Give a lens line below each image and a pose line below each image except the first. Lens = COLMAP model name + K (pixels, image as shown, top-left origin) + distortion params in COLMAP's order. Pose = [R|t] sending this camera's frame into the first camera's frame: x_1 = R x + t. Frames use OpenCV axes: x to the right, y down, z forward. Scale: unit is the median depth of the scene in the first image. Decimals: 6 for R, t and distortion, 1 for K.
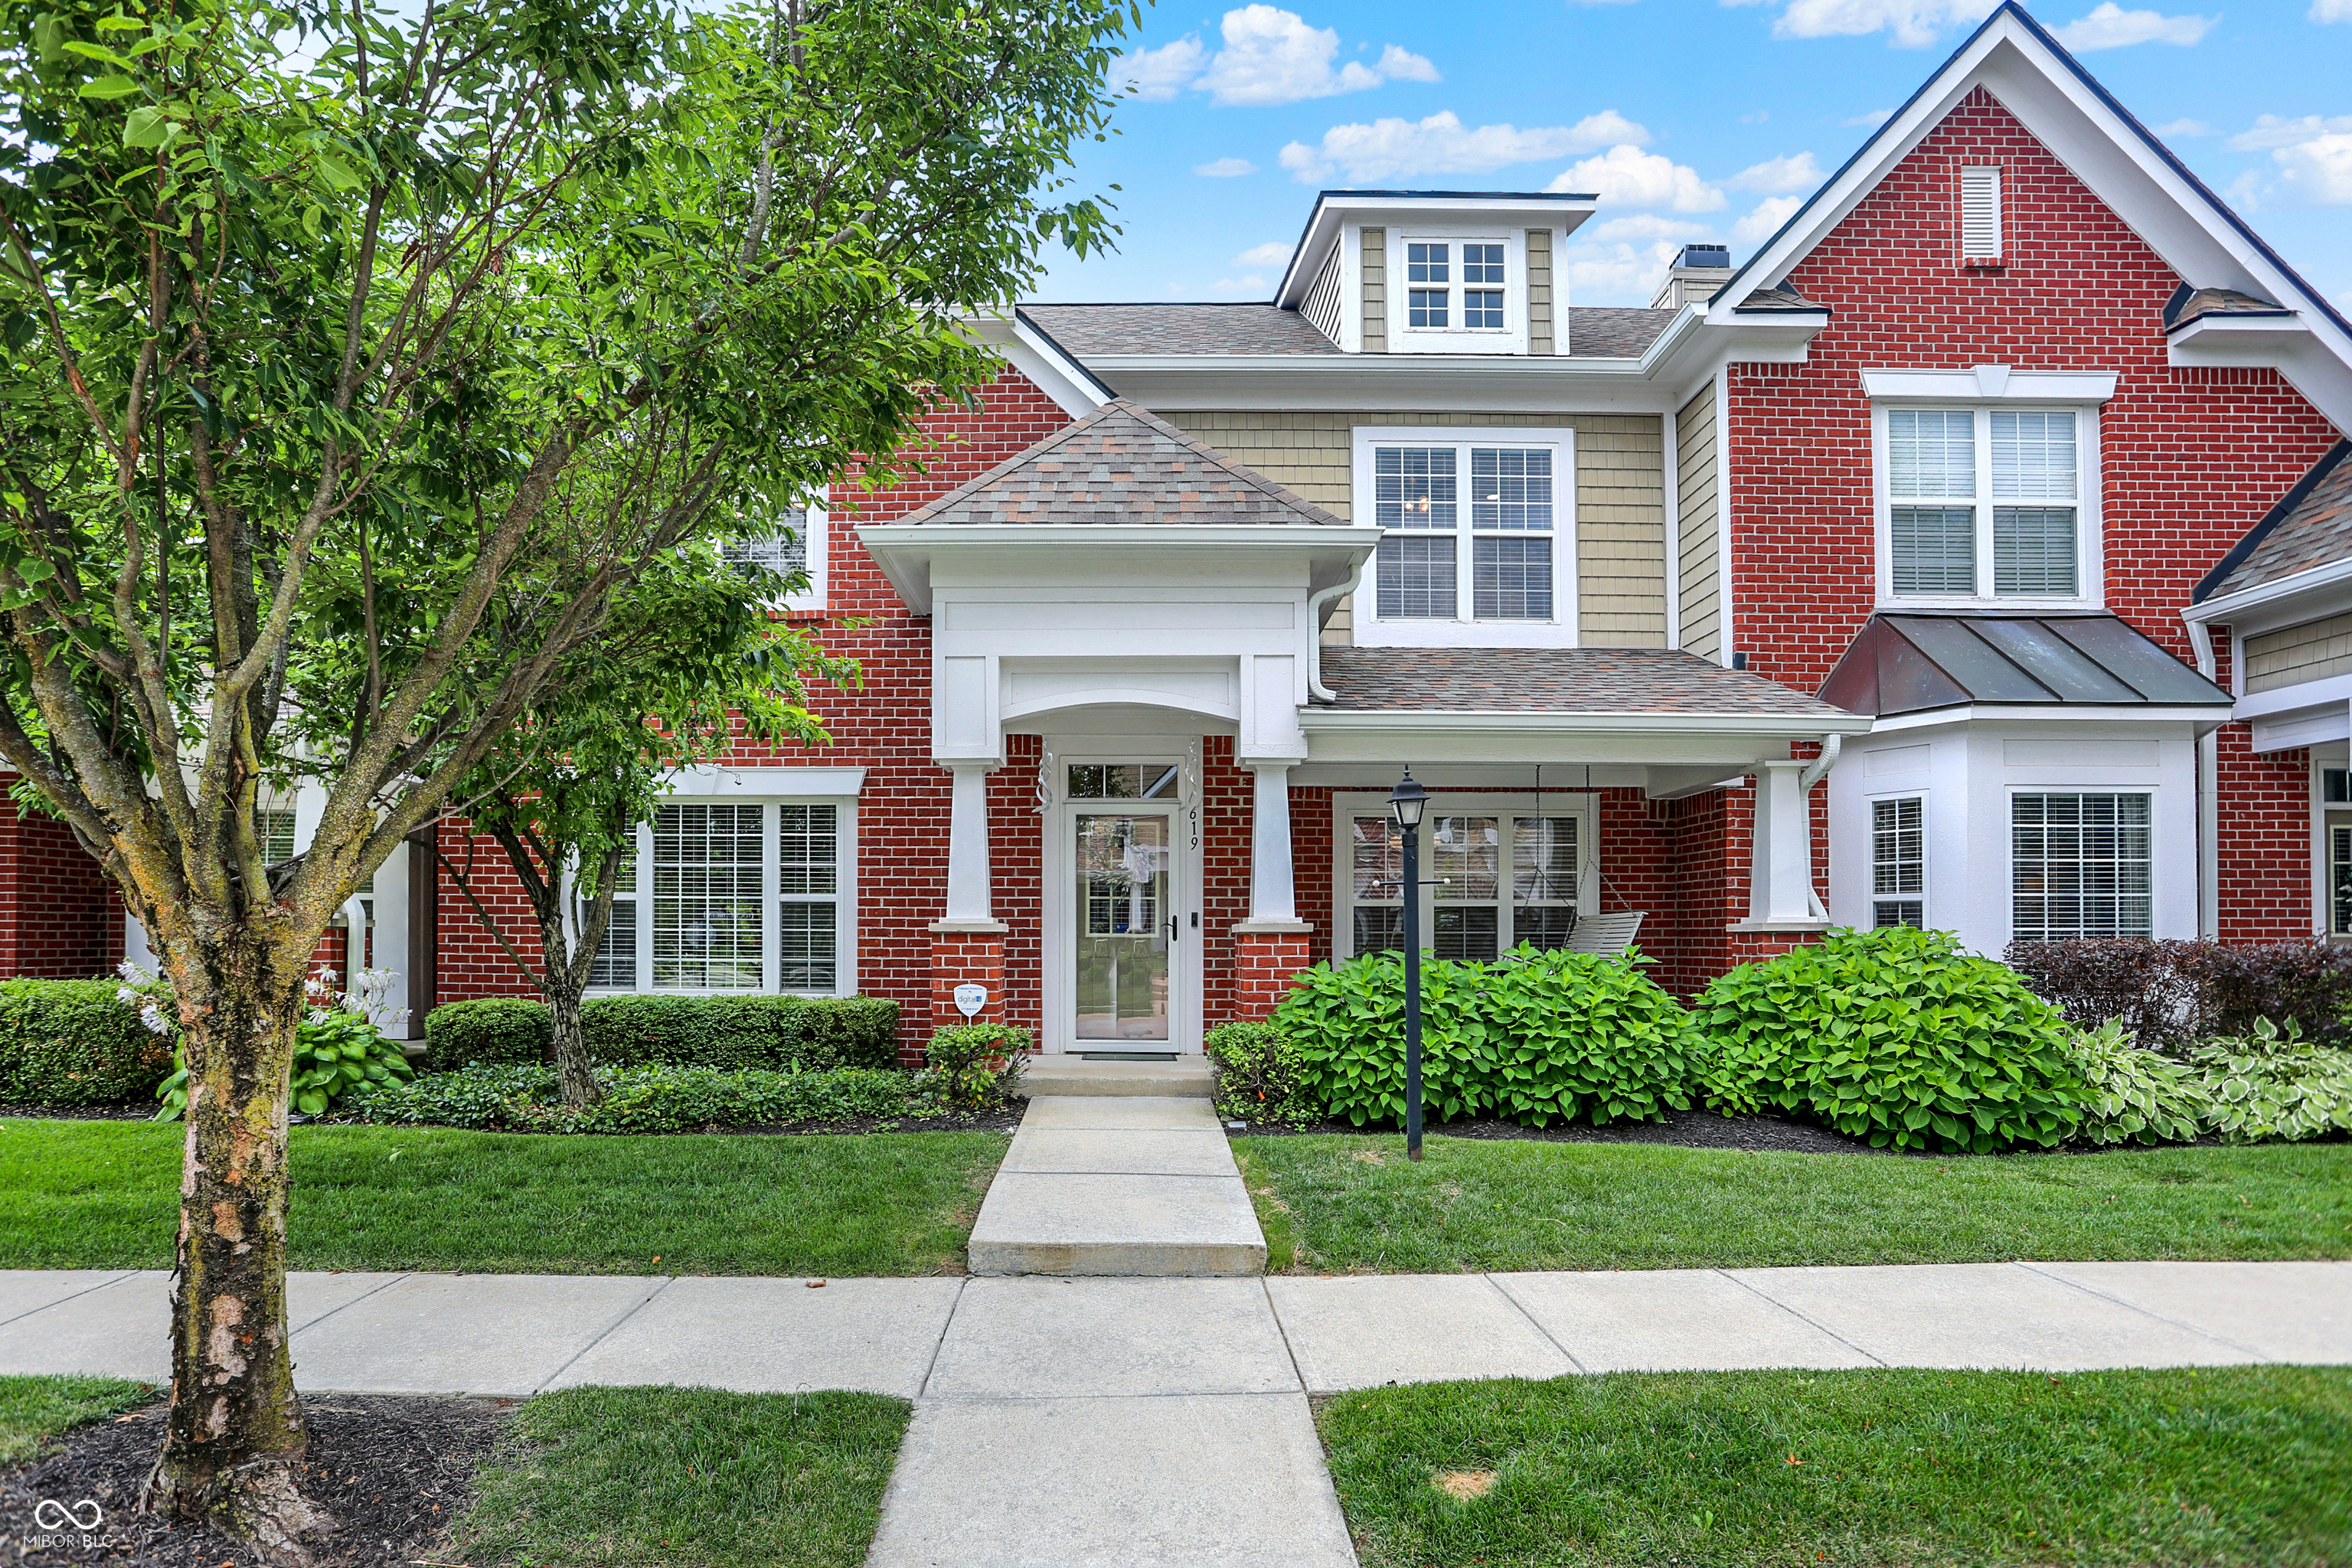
lens RADIAL K [[1134.8, 0, 1169.7], [0, 1134.8, 897.6], [0, 0, 1]] dist [-0.039131, -0.000277]
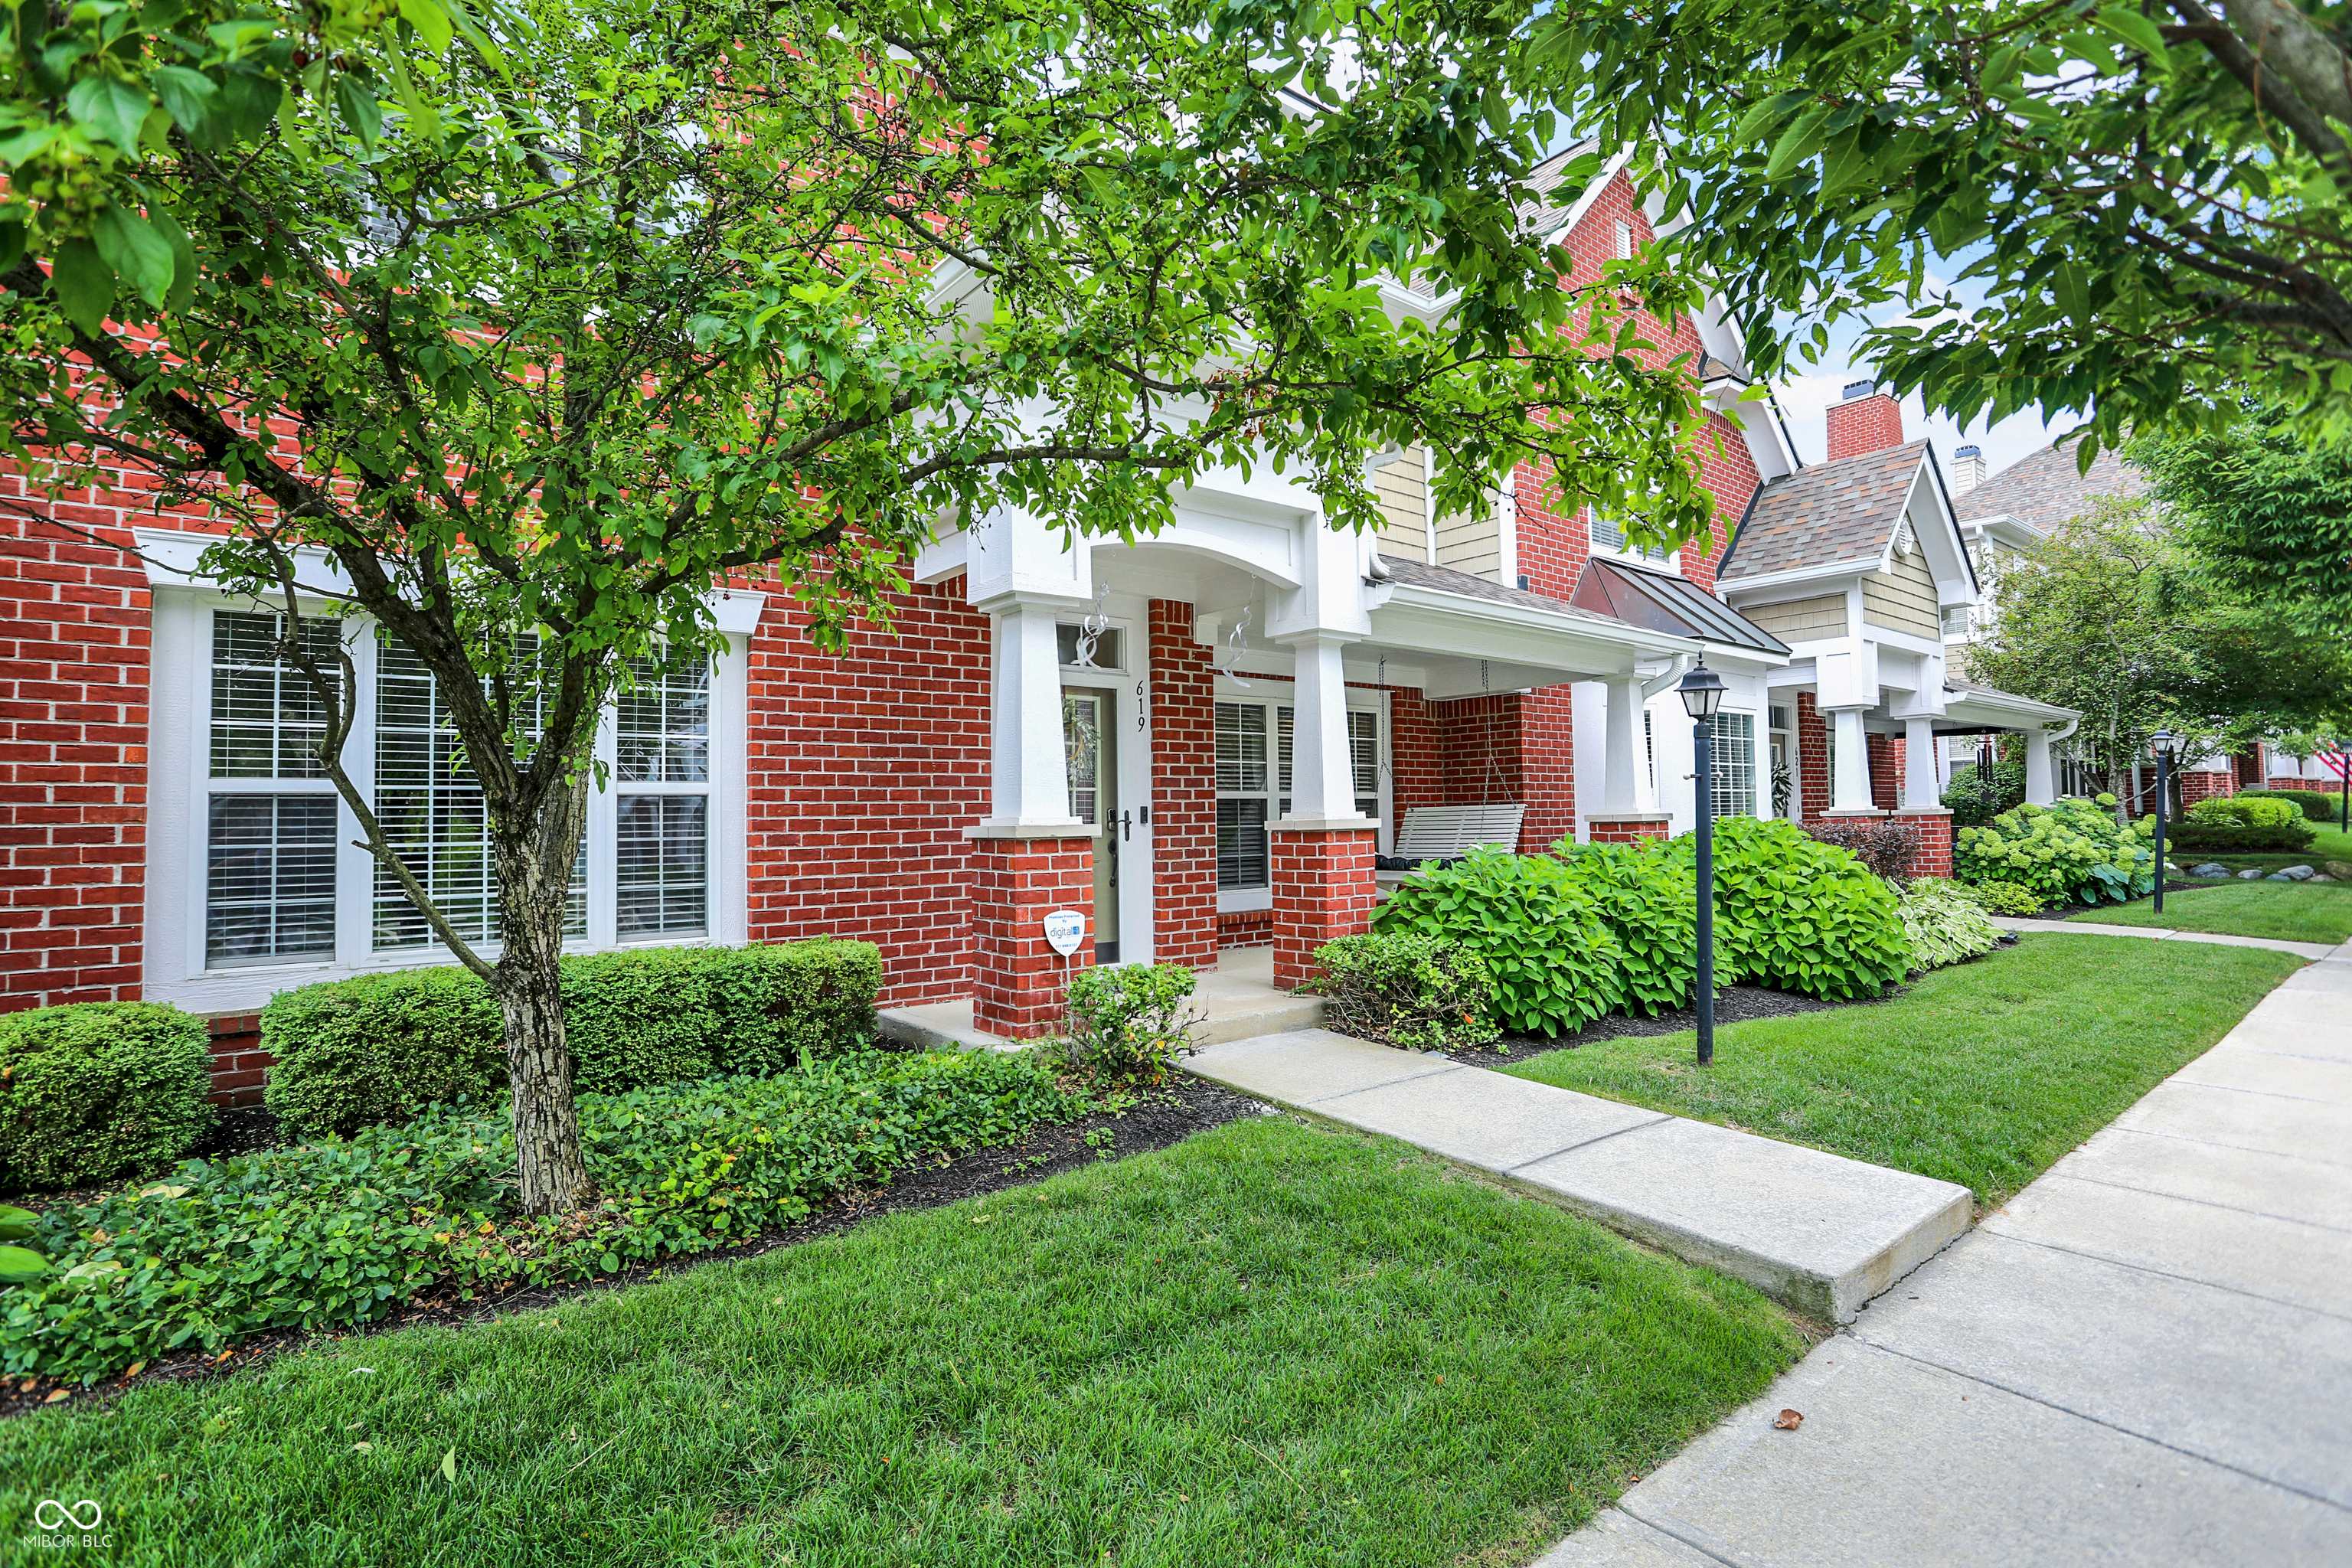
lens RADIAL K [[1082.2, 0, 1176.1], [0, 1082.2, 748.3], [0, 0, 1]] dist [-0.030561, 0.000072]
pose [[0.806422, 0.023514, 0.590873, -0.447292], [-0.003545, 0.999383, -0.034932, -0.002042], [-0.591330, 0.026075, 0.806008, 0.344052]]
